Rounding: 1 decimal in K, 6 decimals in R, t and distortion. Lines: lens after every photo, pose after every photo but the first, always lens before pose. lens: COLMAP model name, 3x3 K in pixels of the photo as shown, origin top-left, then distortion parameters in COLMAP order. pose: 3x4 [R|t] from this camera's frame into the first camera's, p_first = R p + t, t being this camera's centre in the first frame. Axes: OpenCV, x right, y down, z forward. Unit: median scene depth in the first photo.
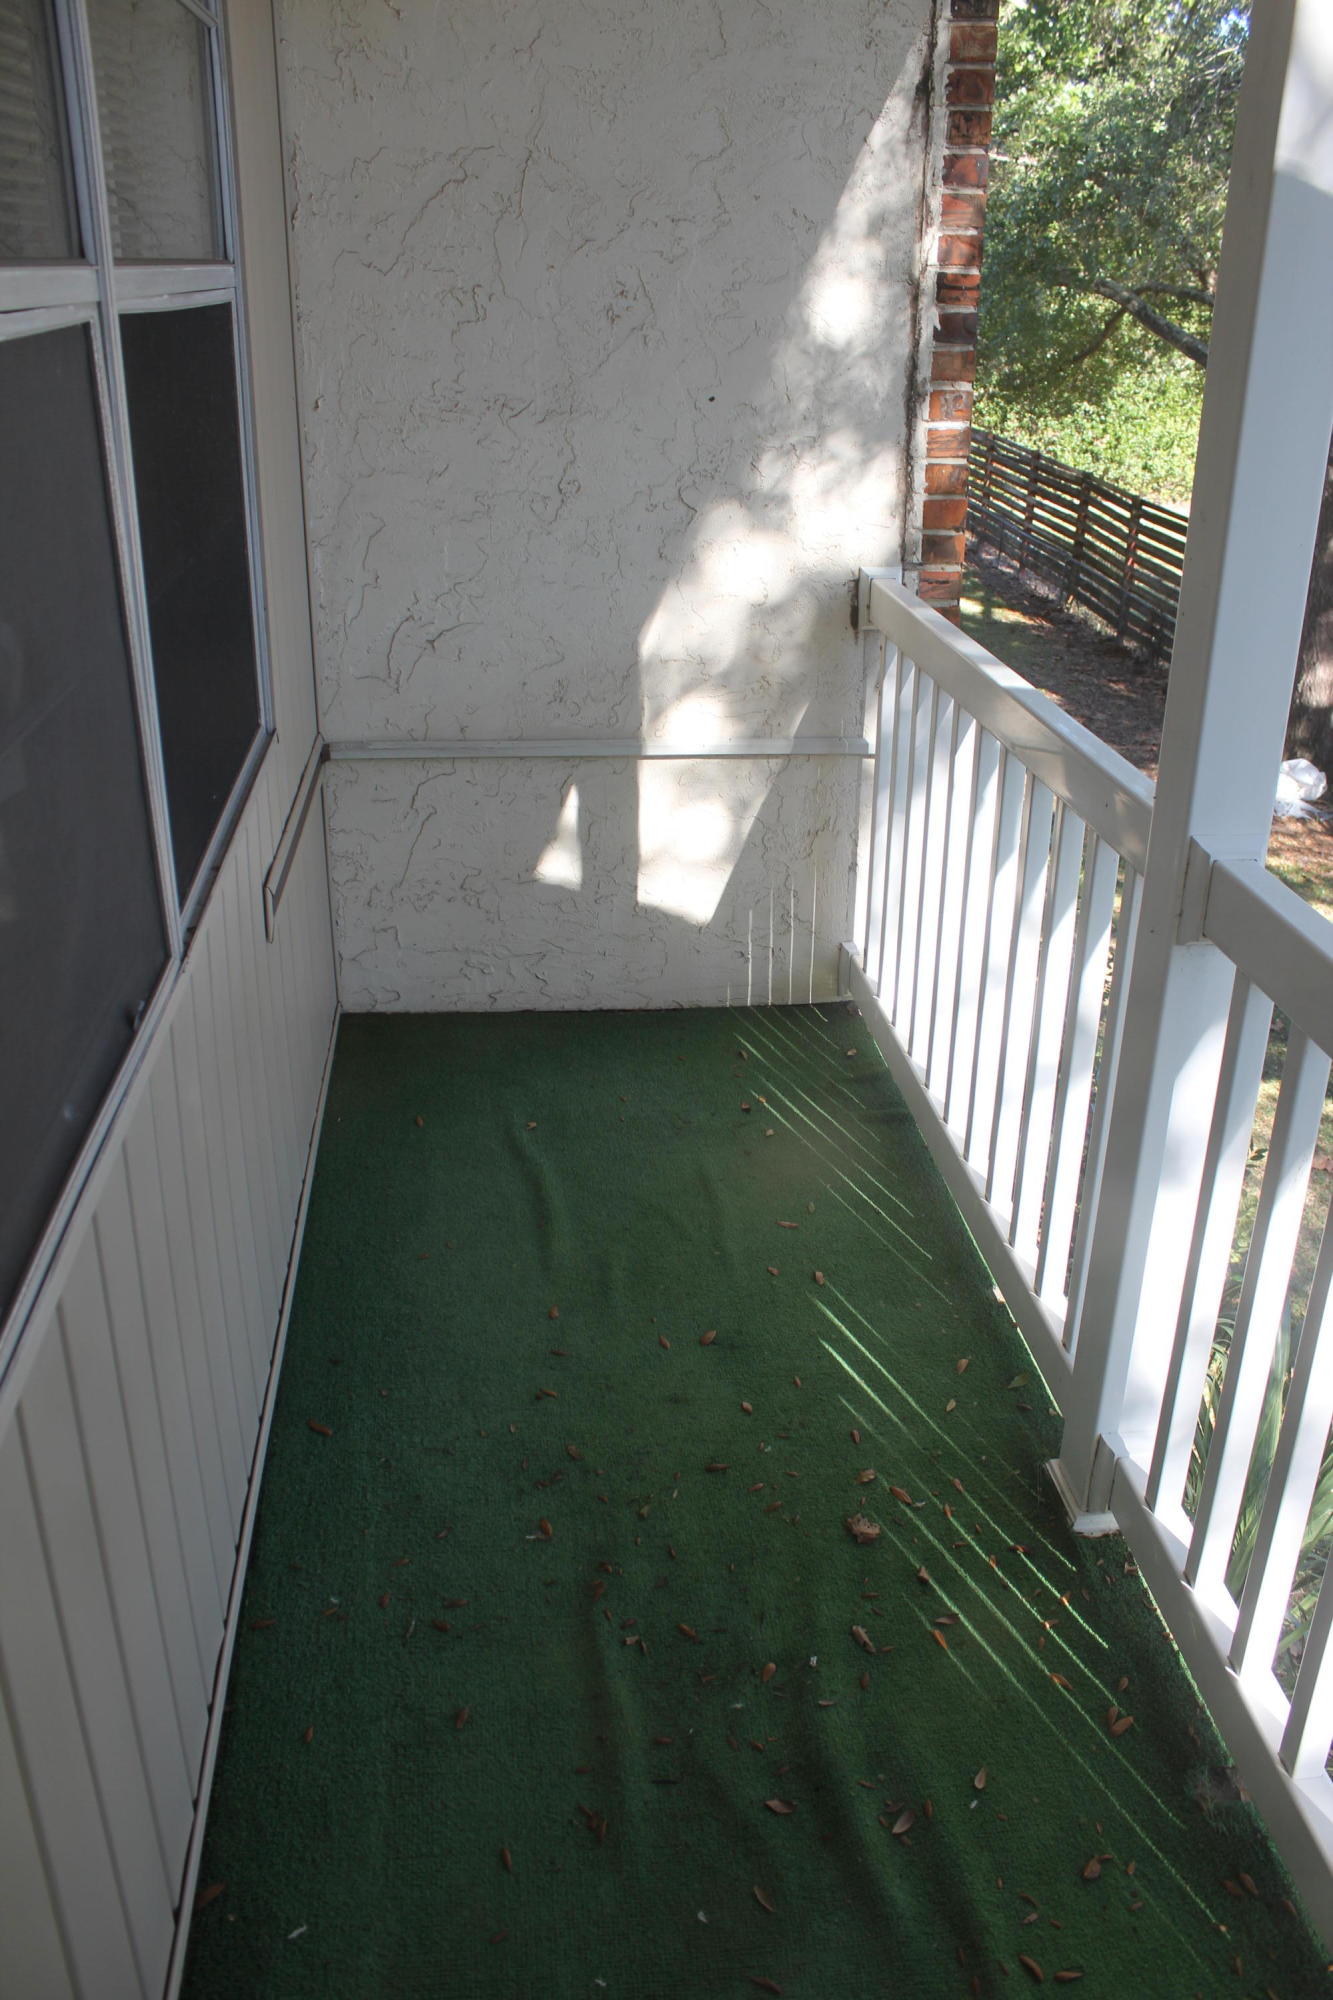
lens RADIAL K [[1690.5, 0, 670.6], [0, 1690.5, 1004.9], [0, 0, 1]] dist [-0.151984, 0.141752]
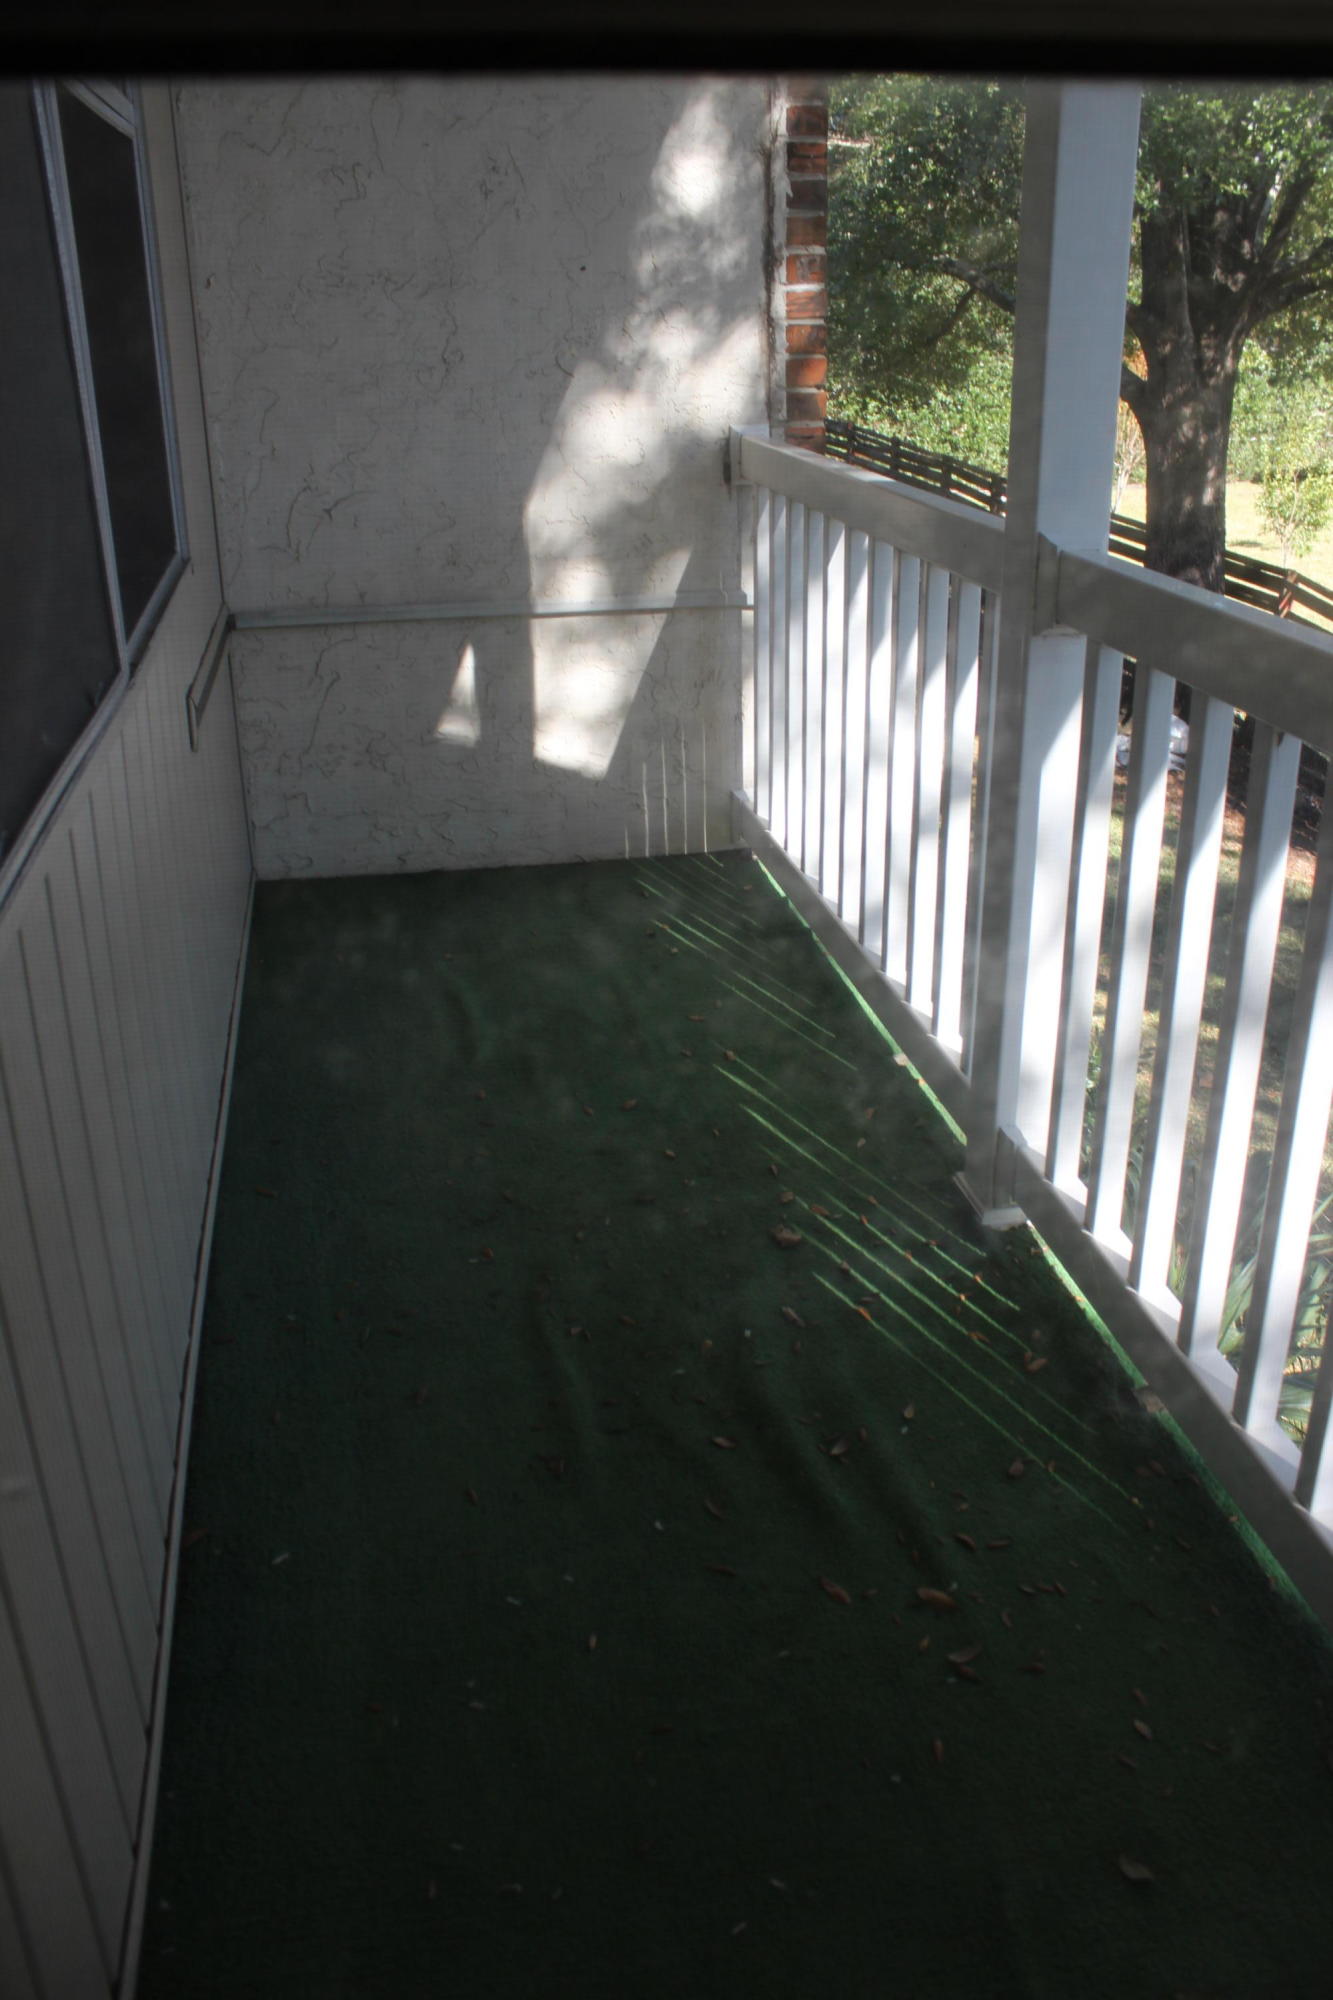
lens RADIAL K [[1690.5, 0, 660.7], [0, 1690.5, 999.5], [0, 0, 1]] dist [-0.151984, 0.141752]
pose [[0.996796, -0.055929, 0.057176, -0.012383], [0.056826, 0.998283, -0.014184, 0.125010], [-0.056284, 0.017387, 0.998263, -0.052637]]
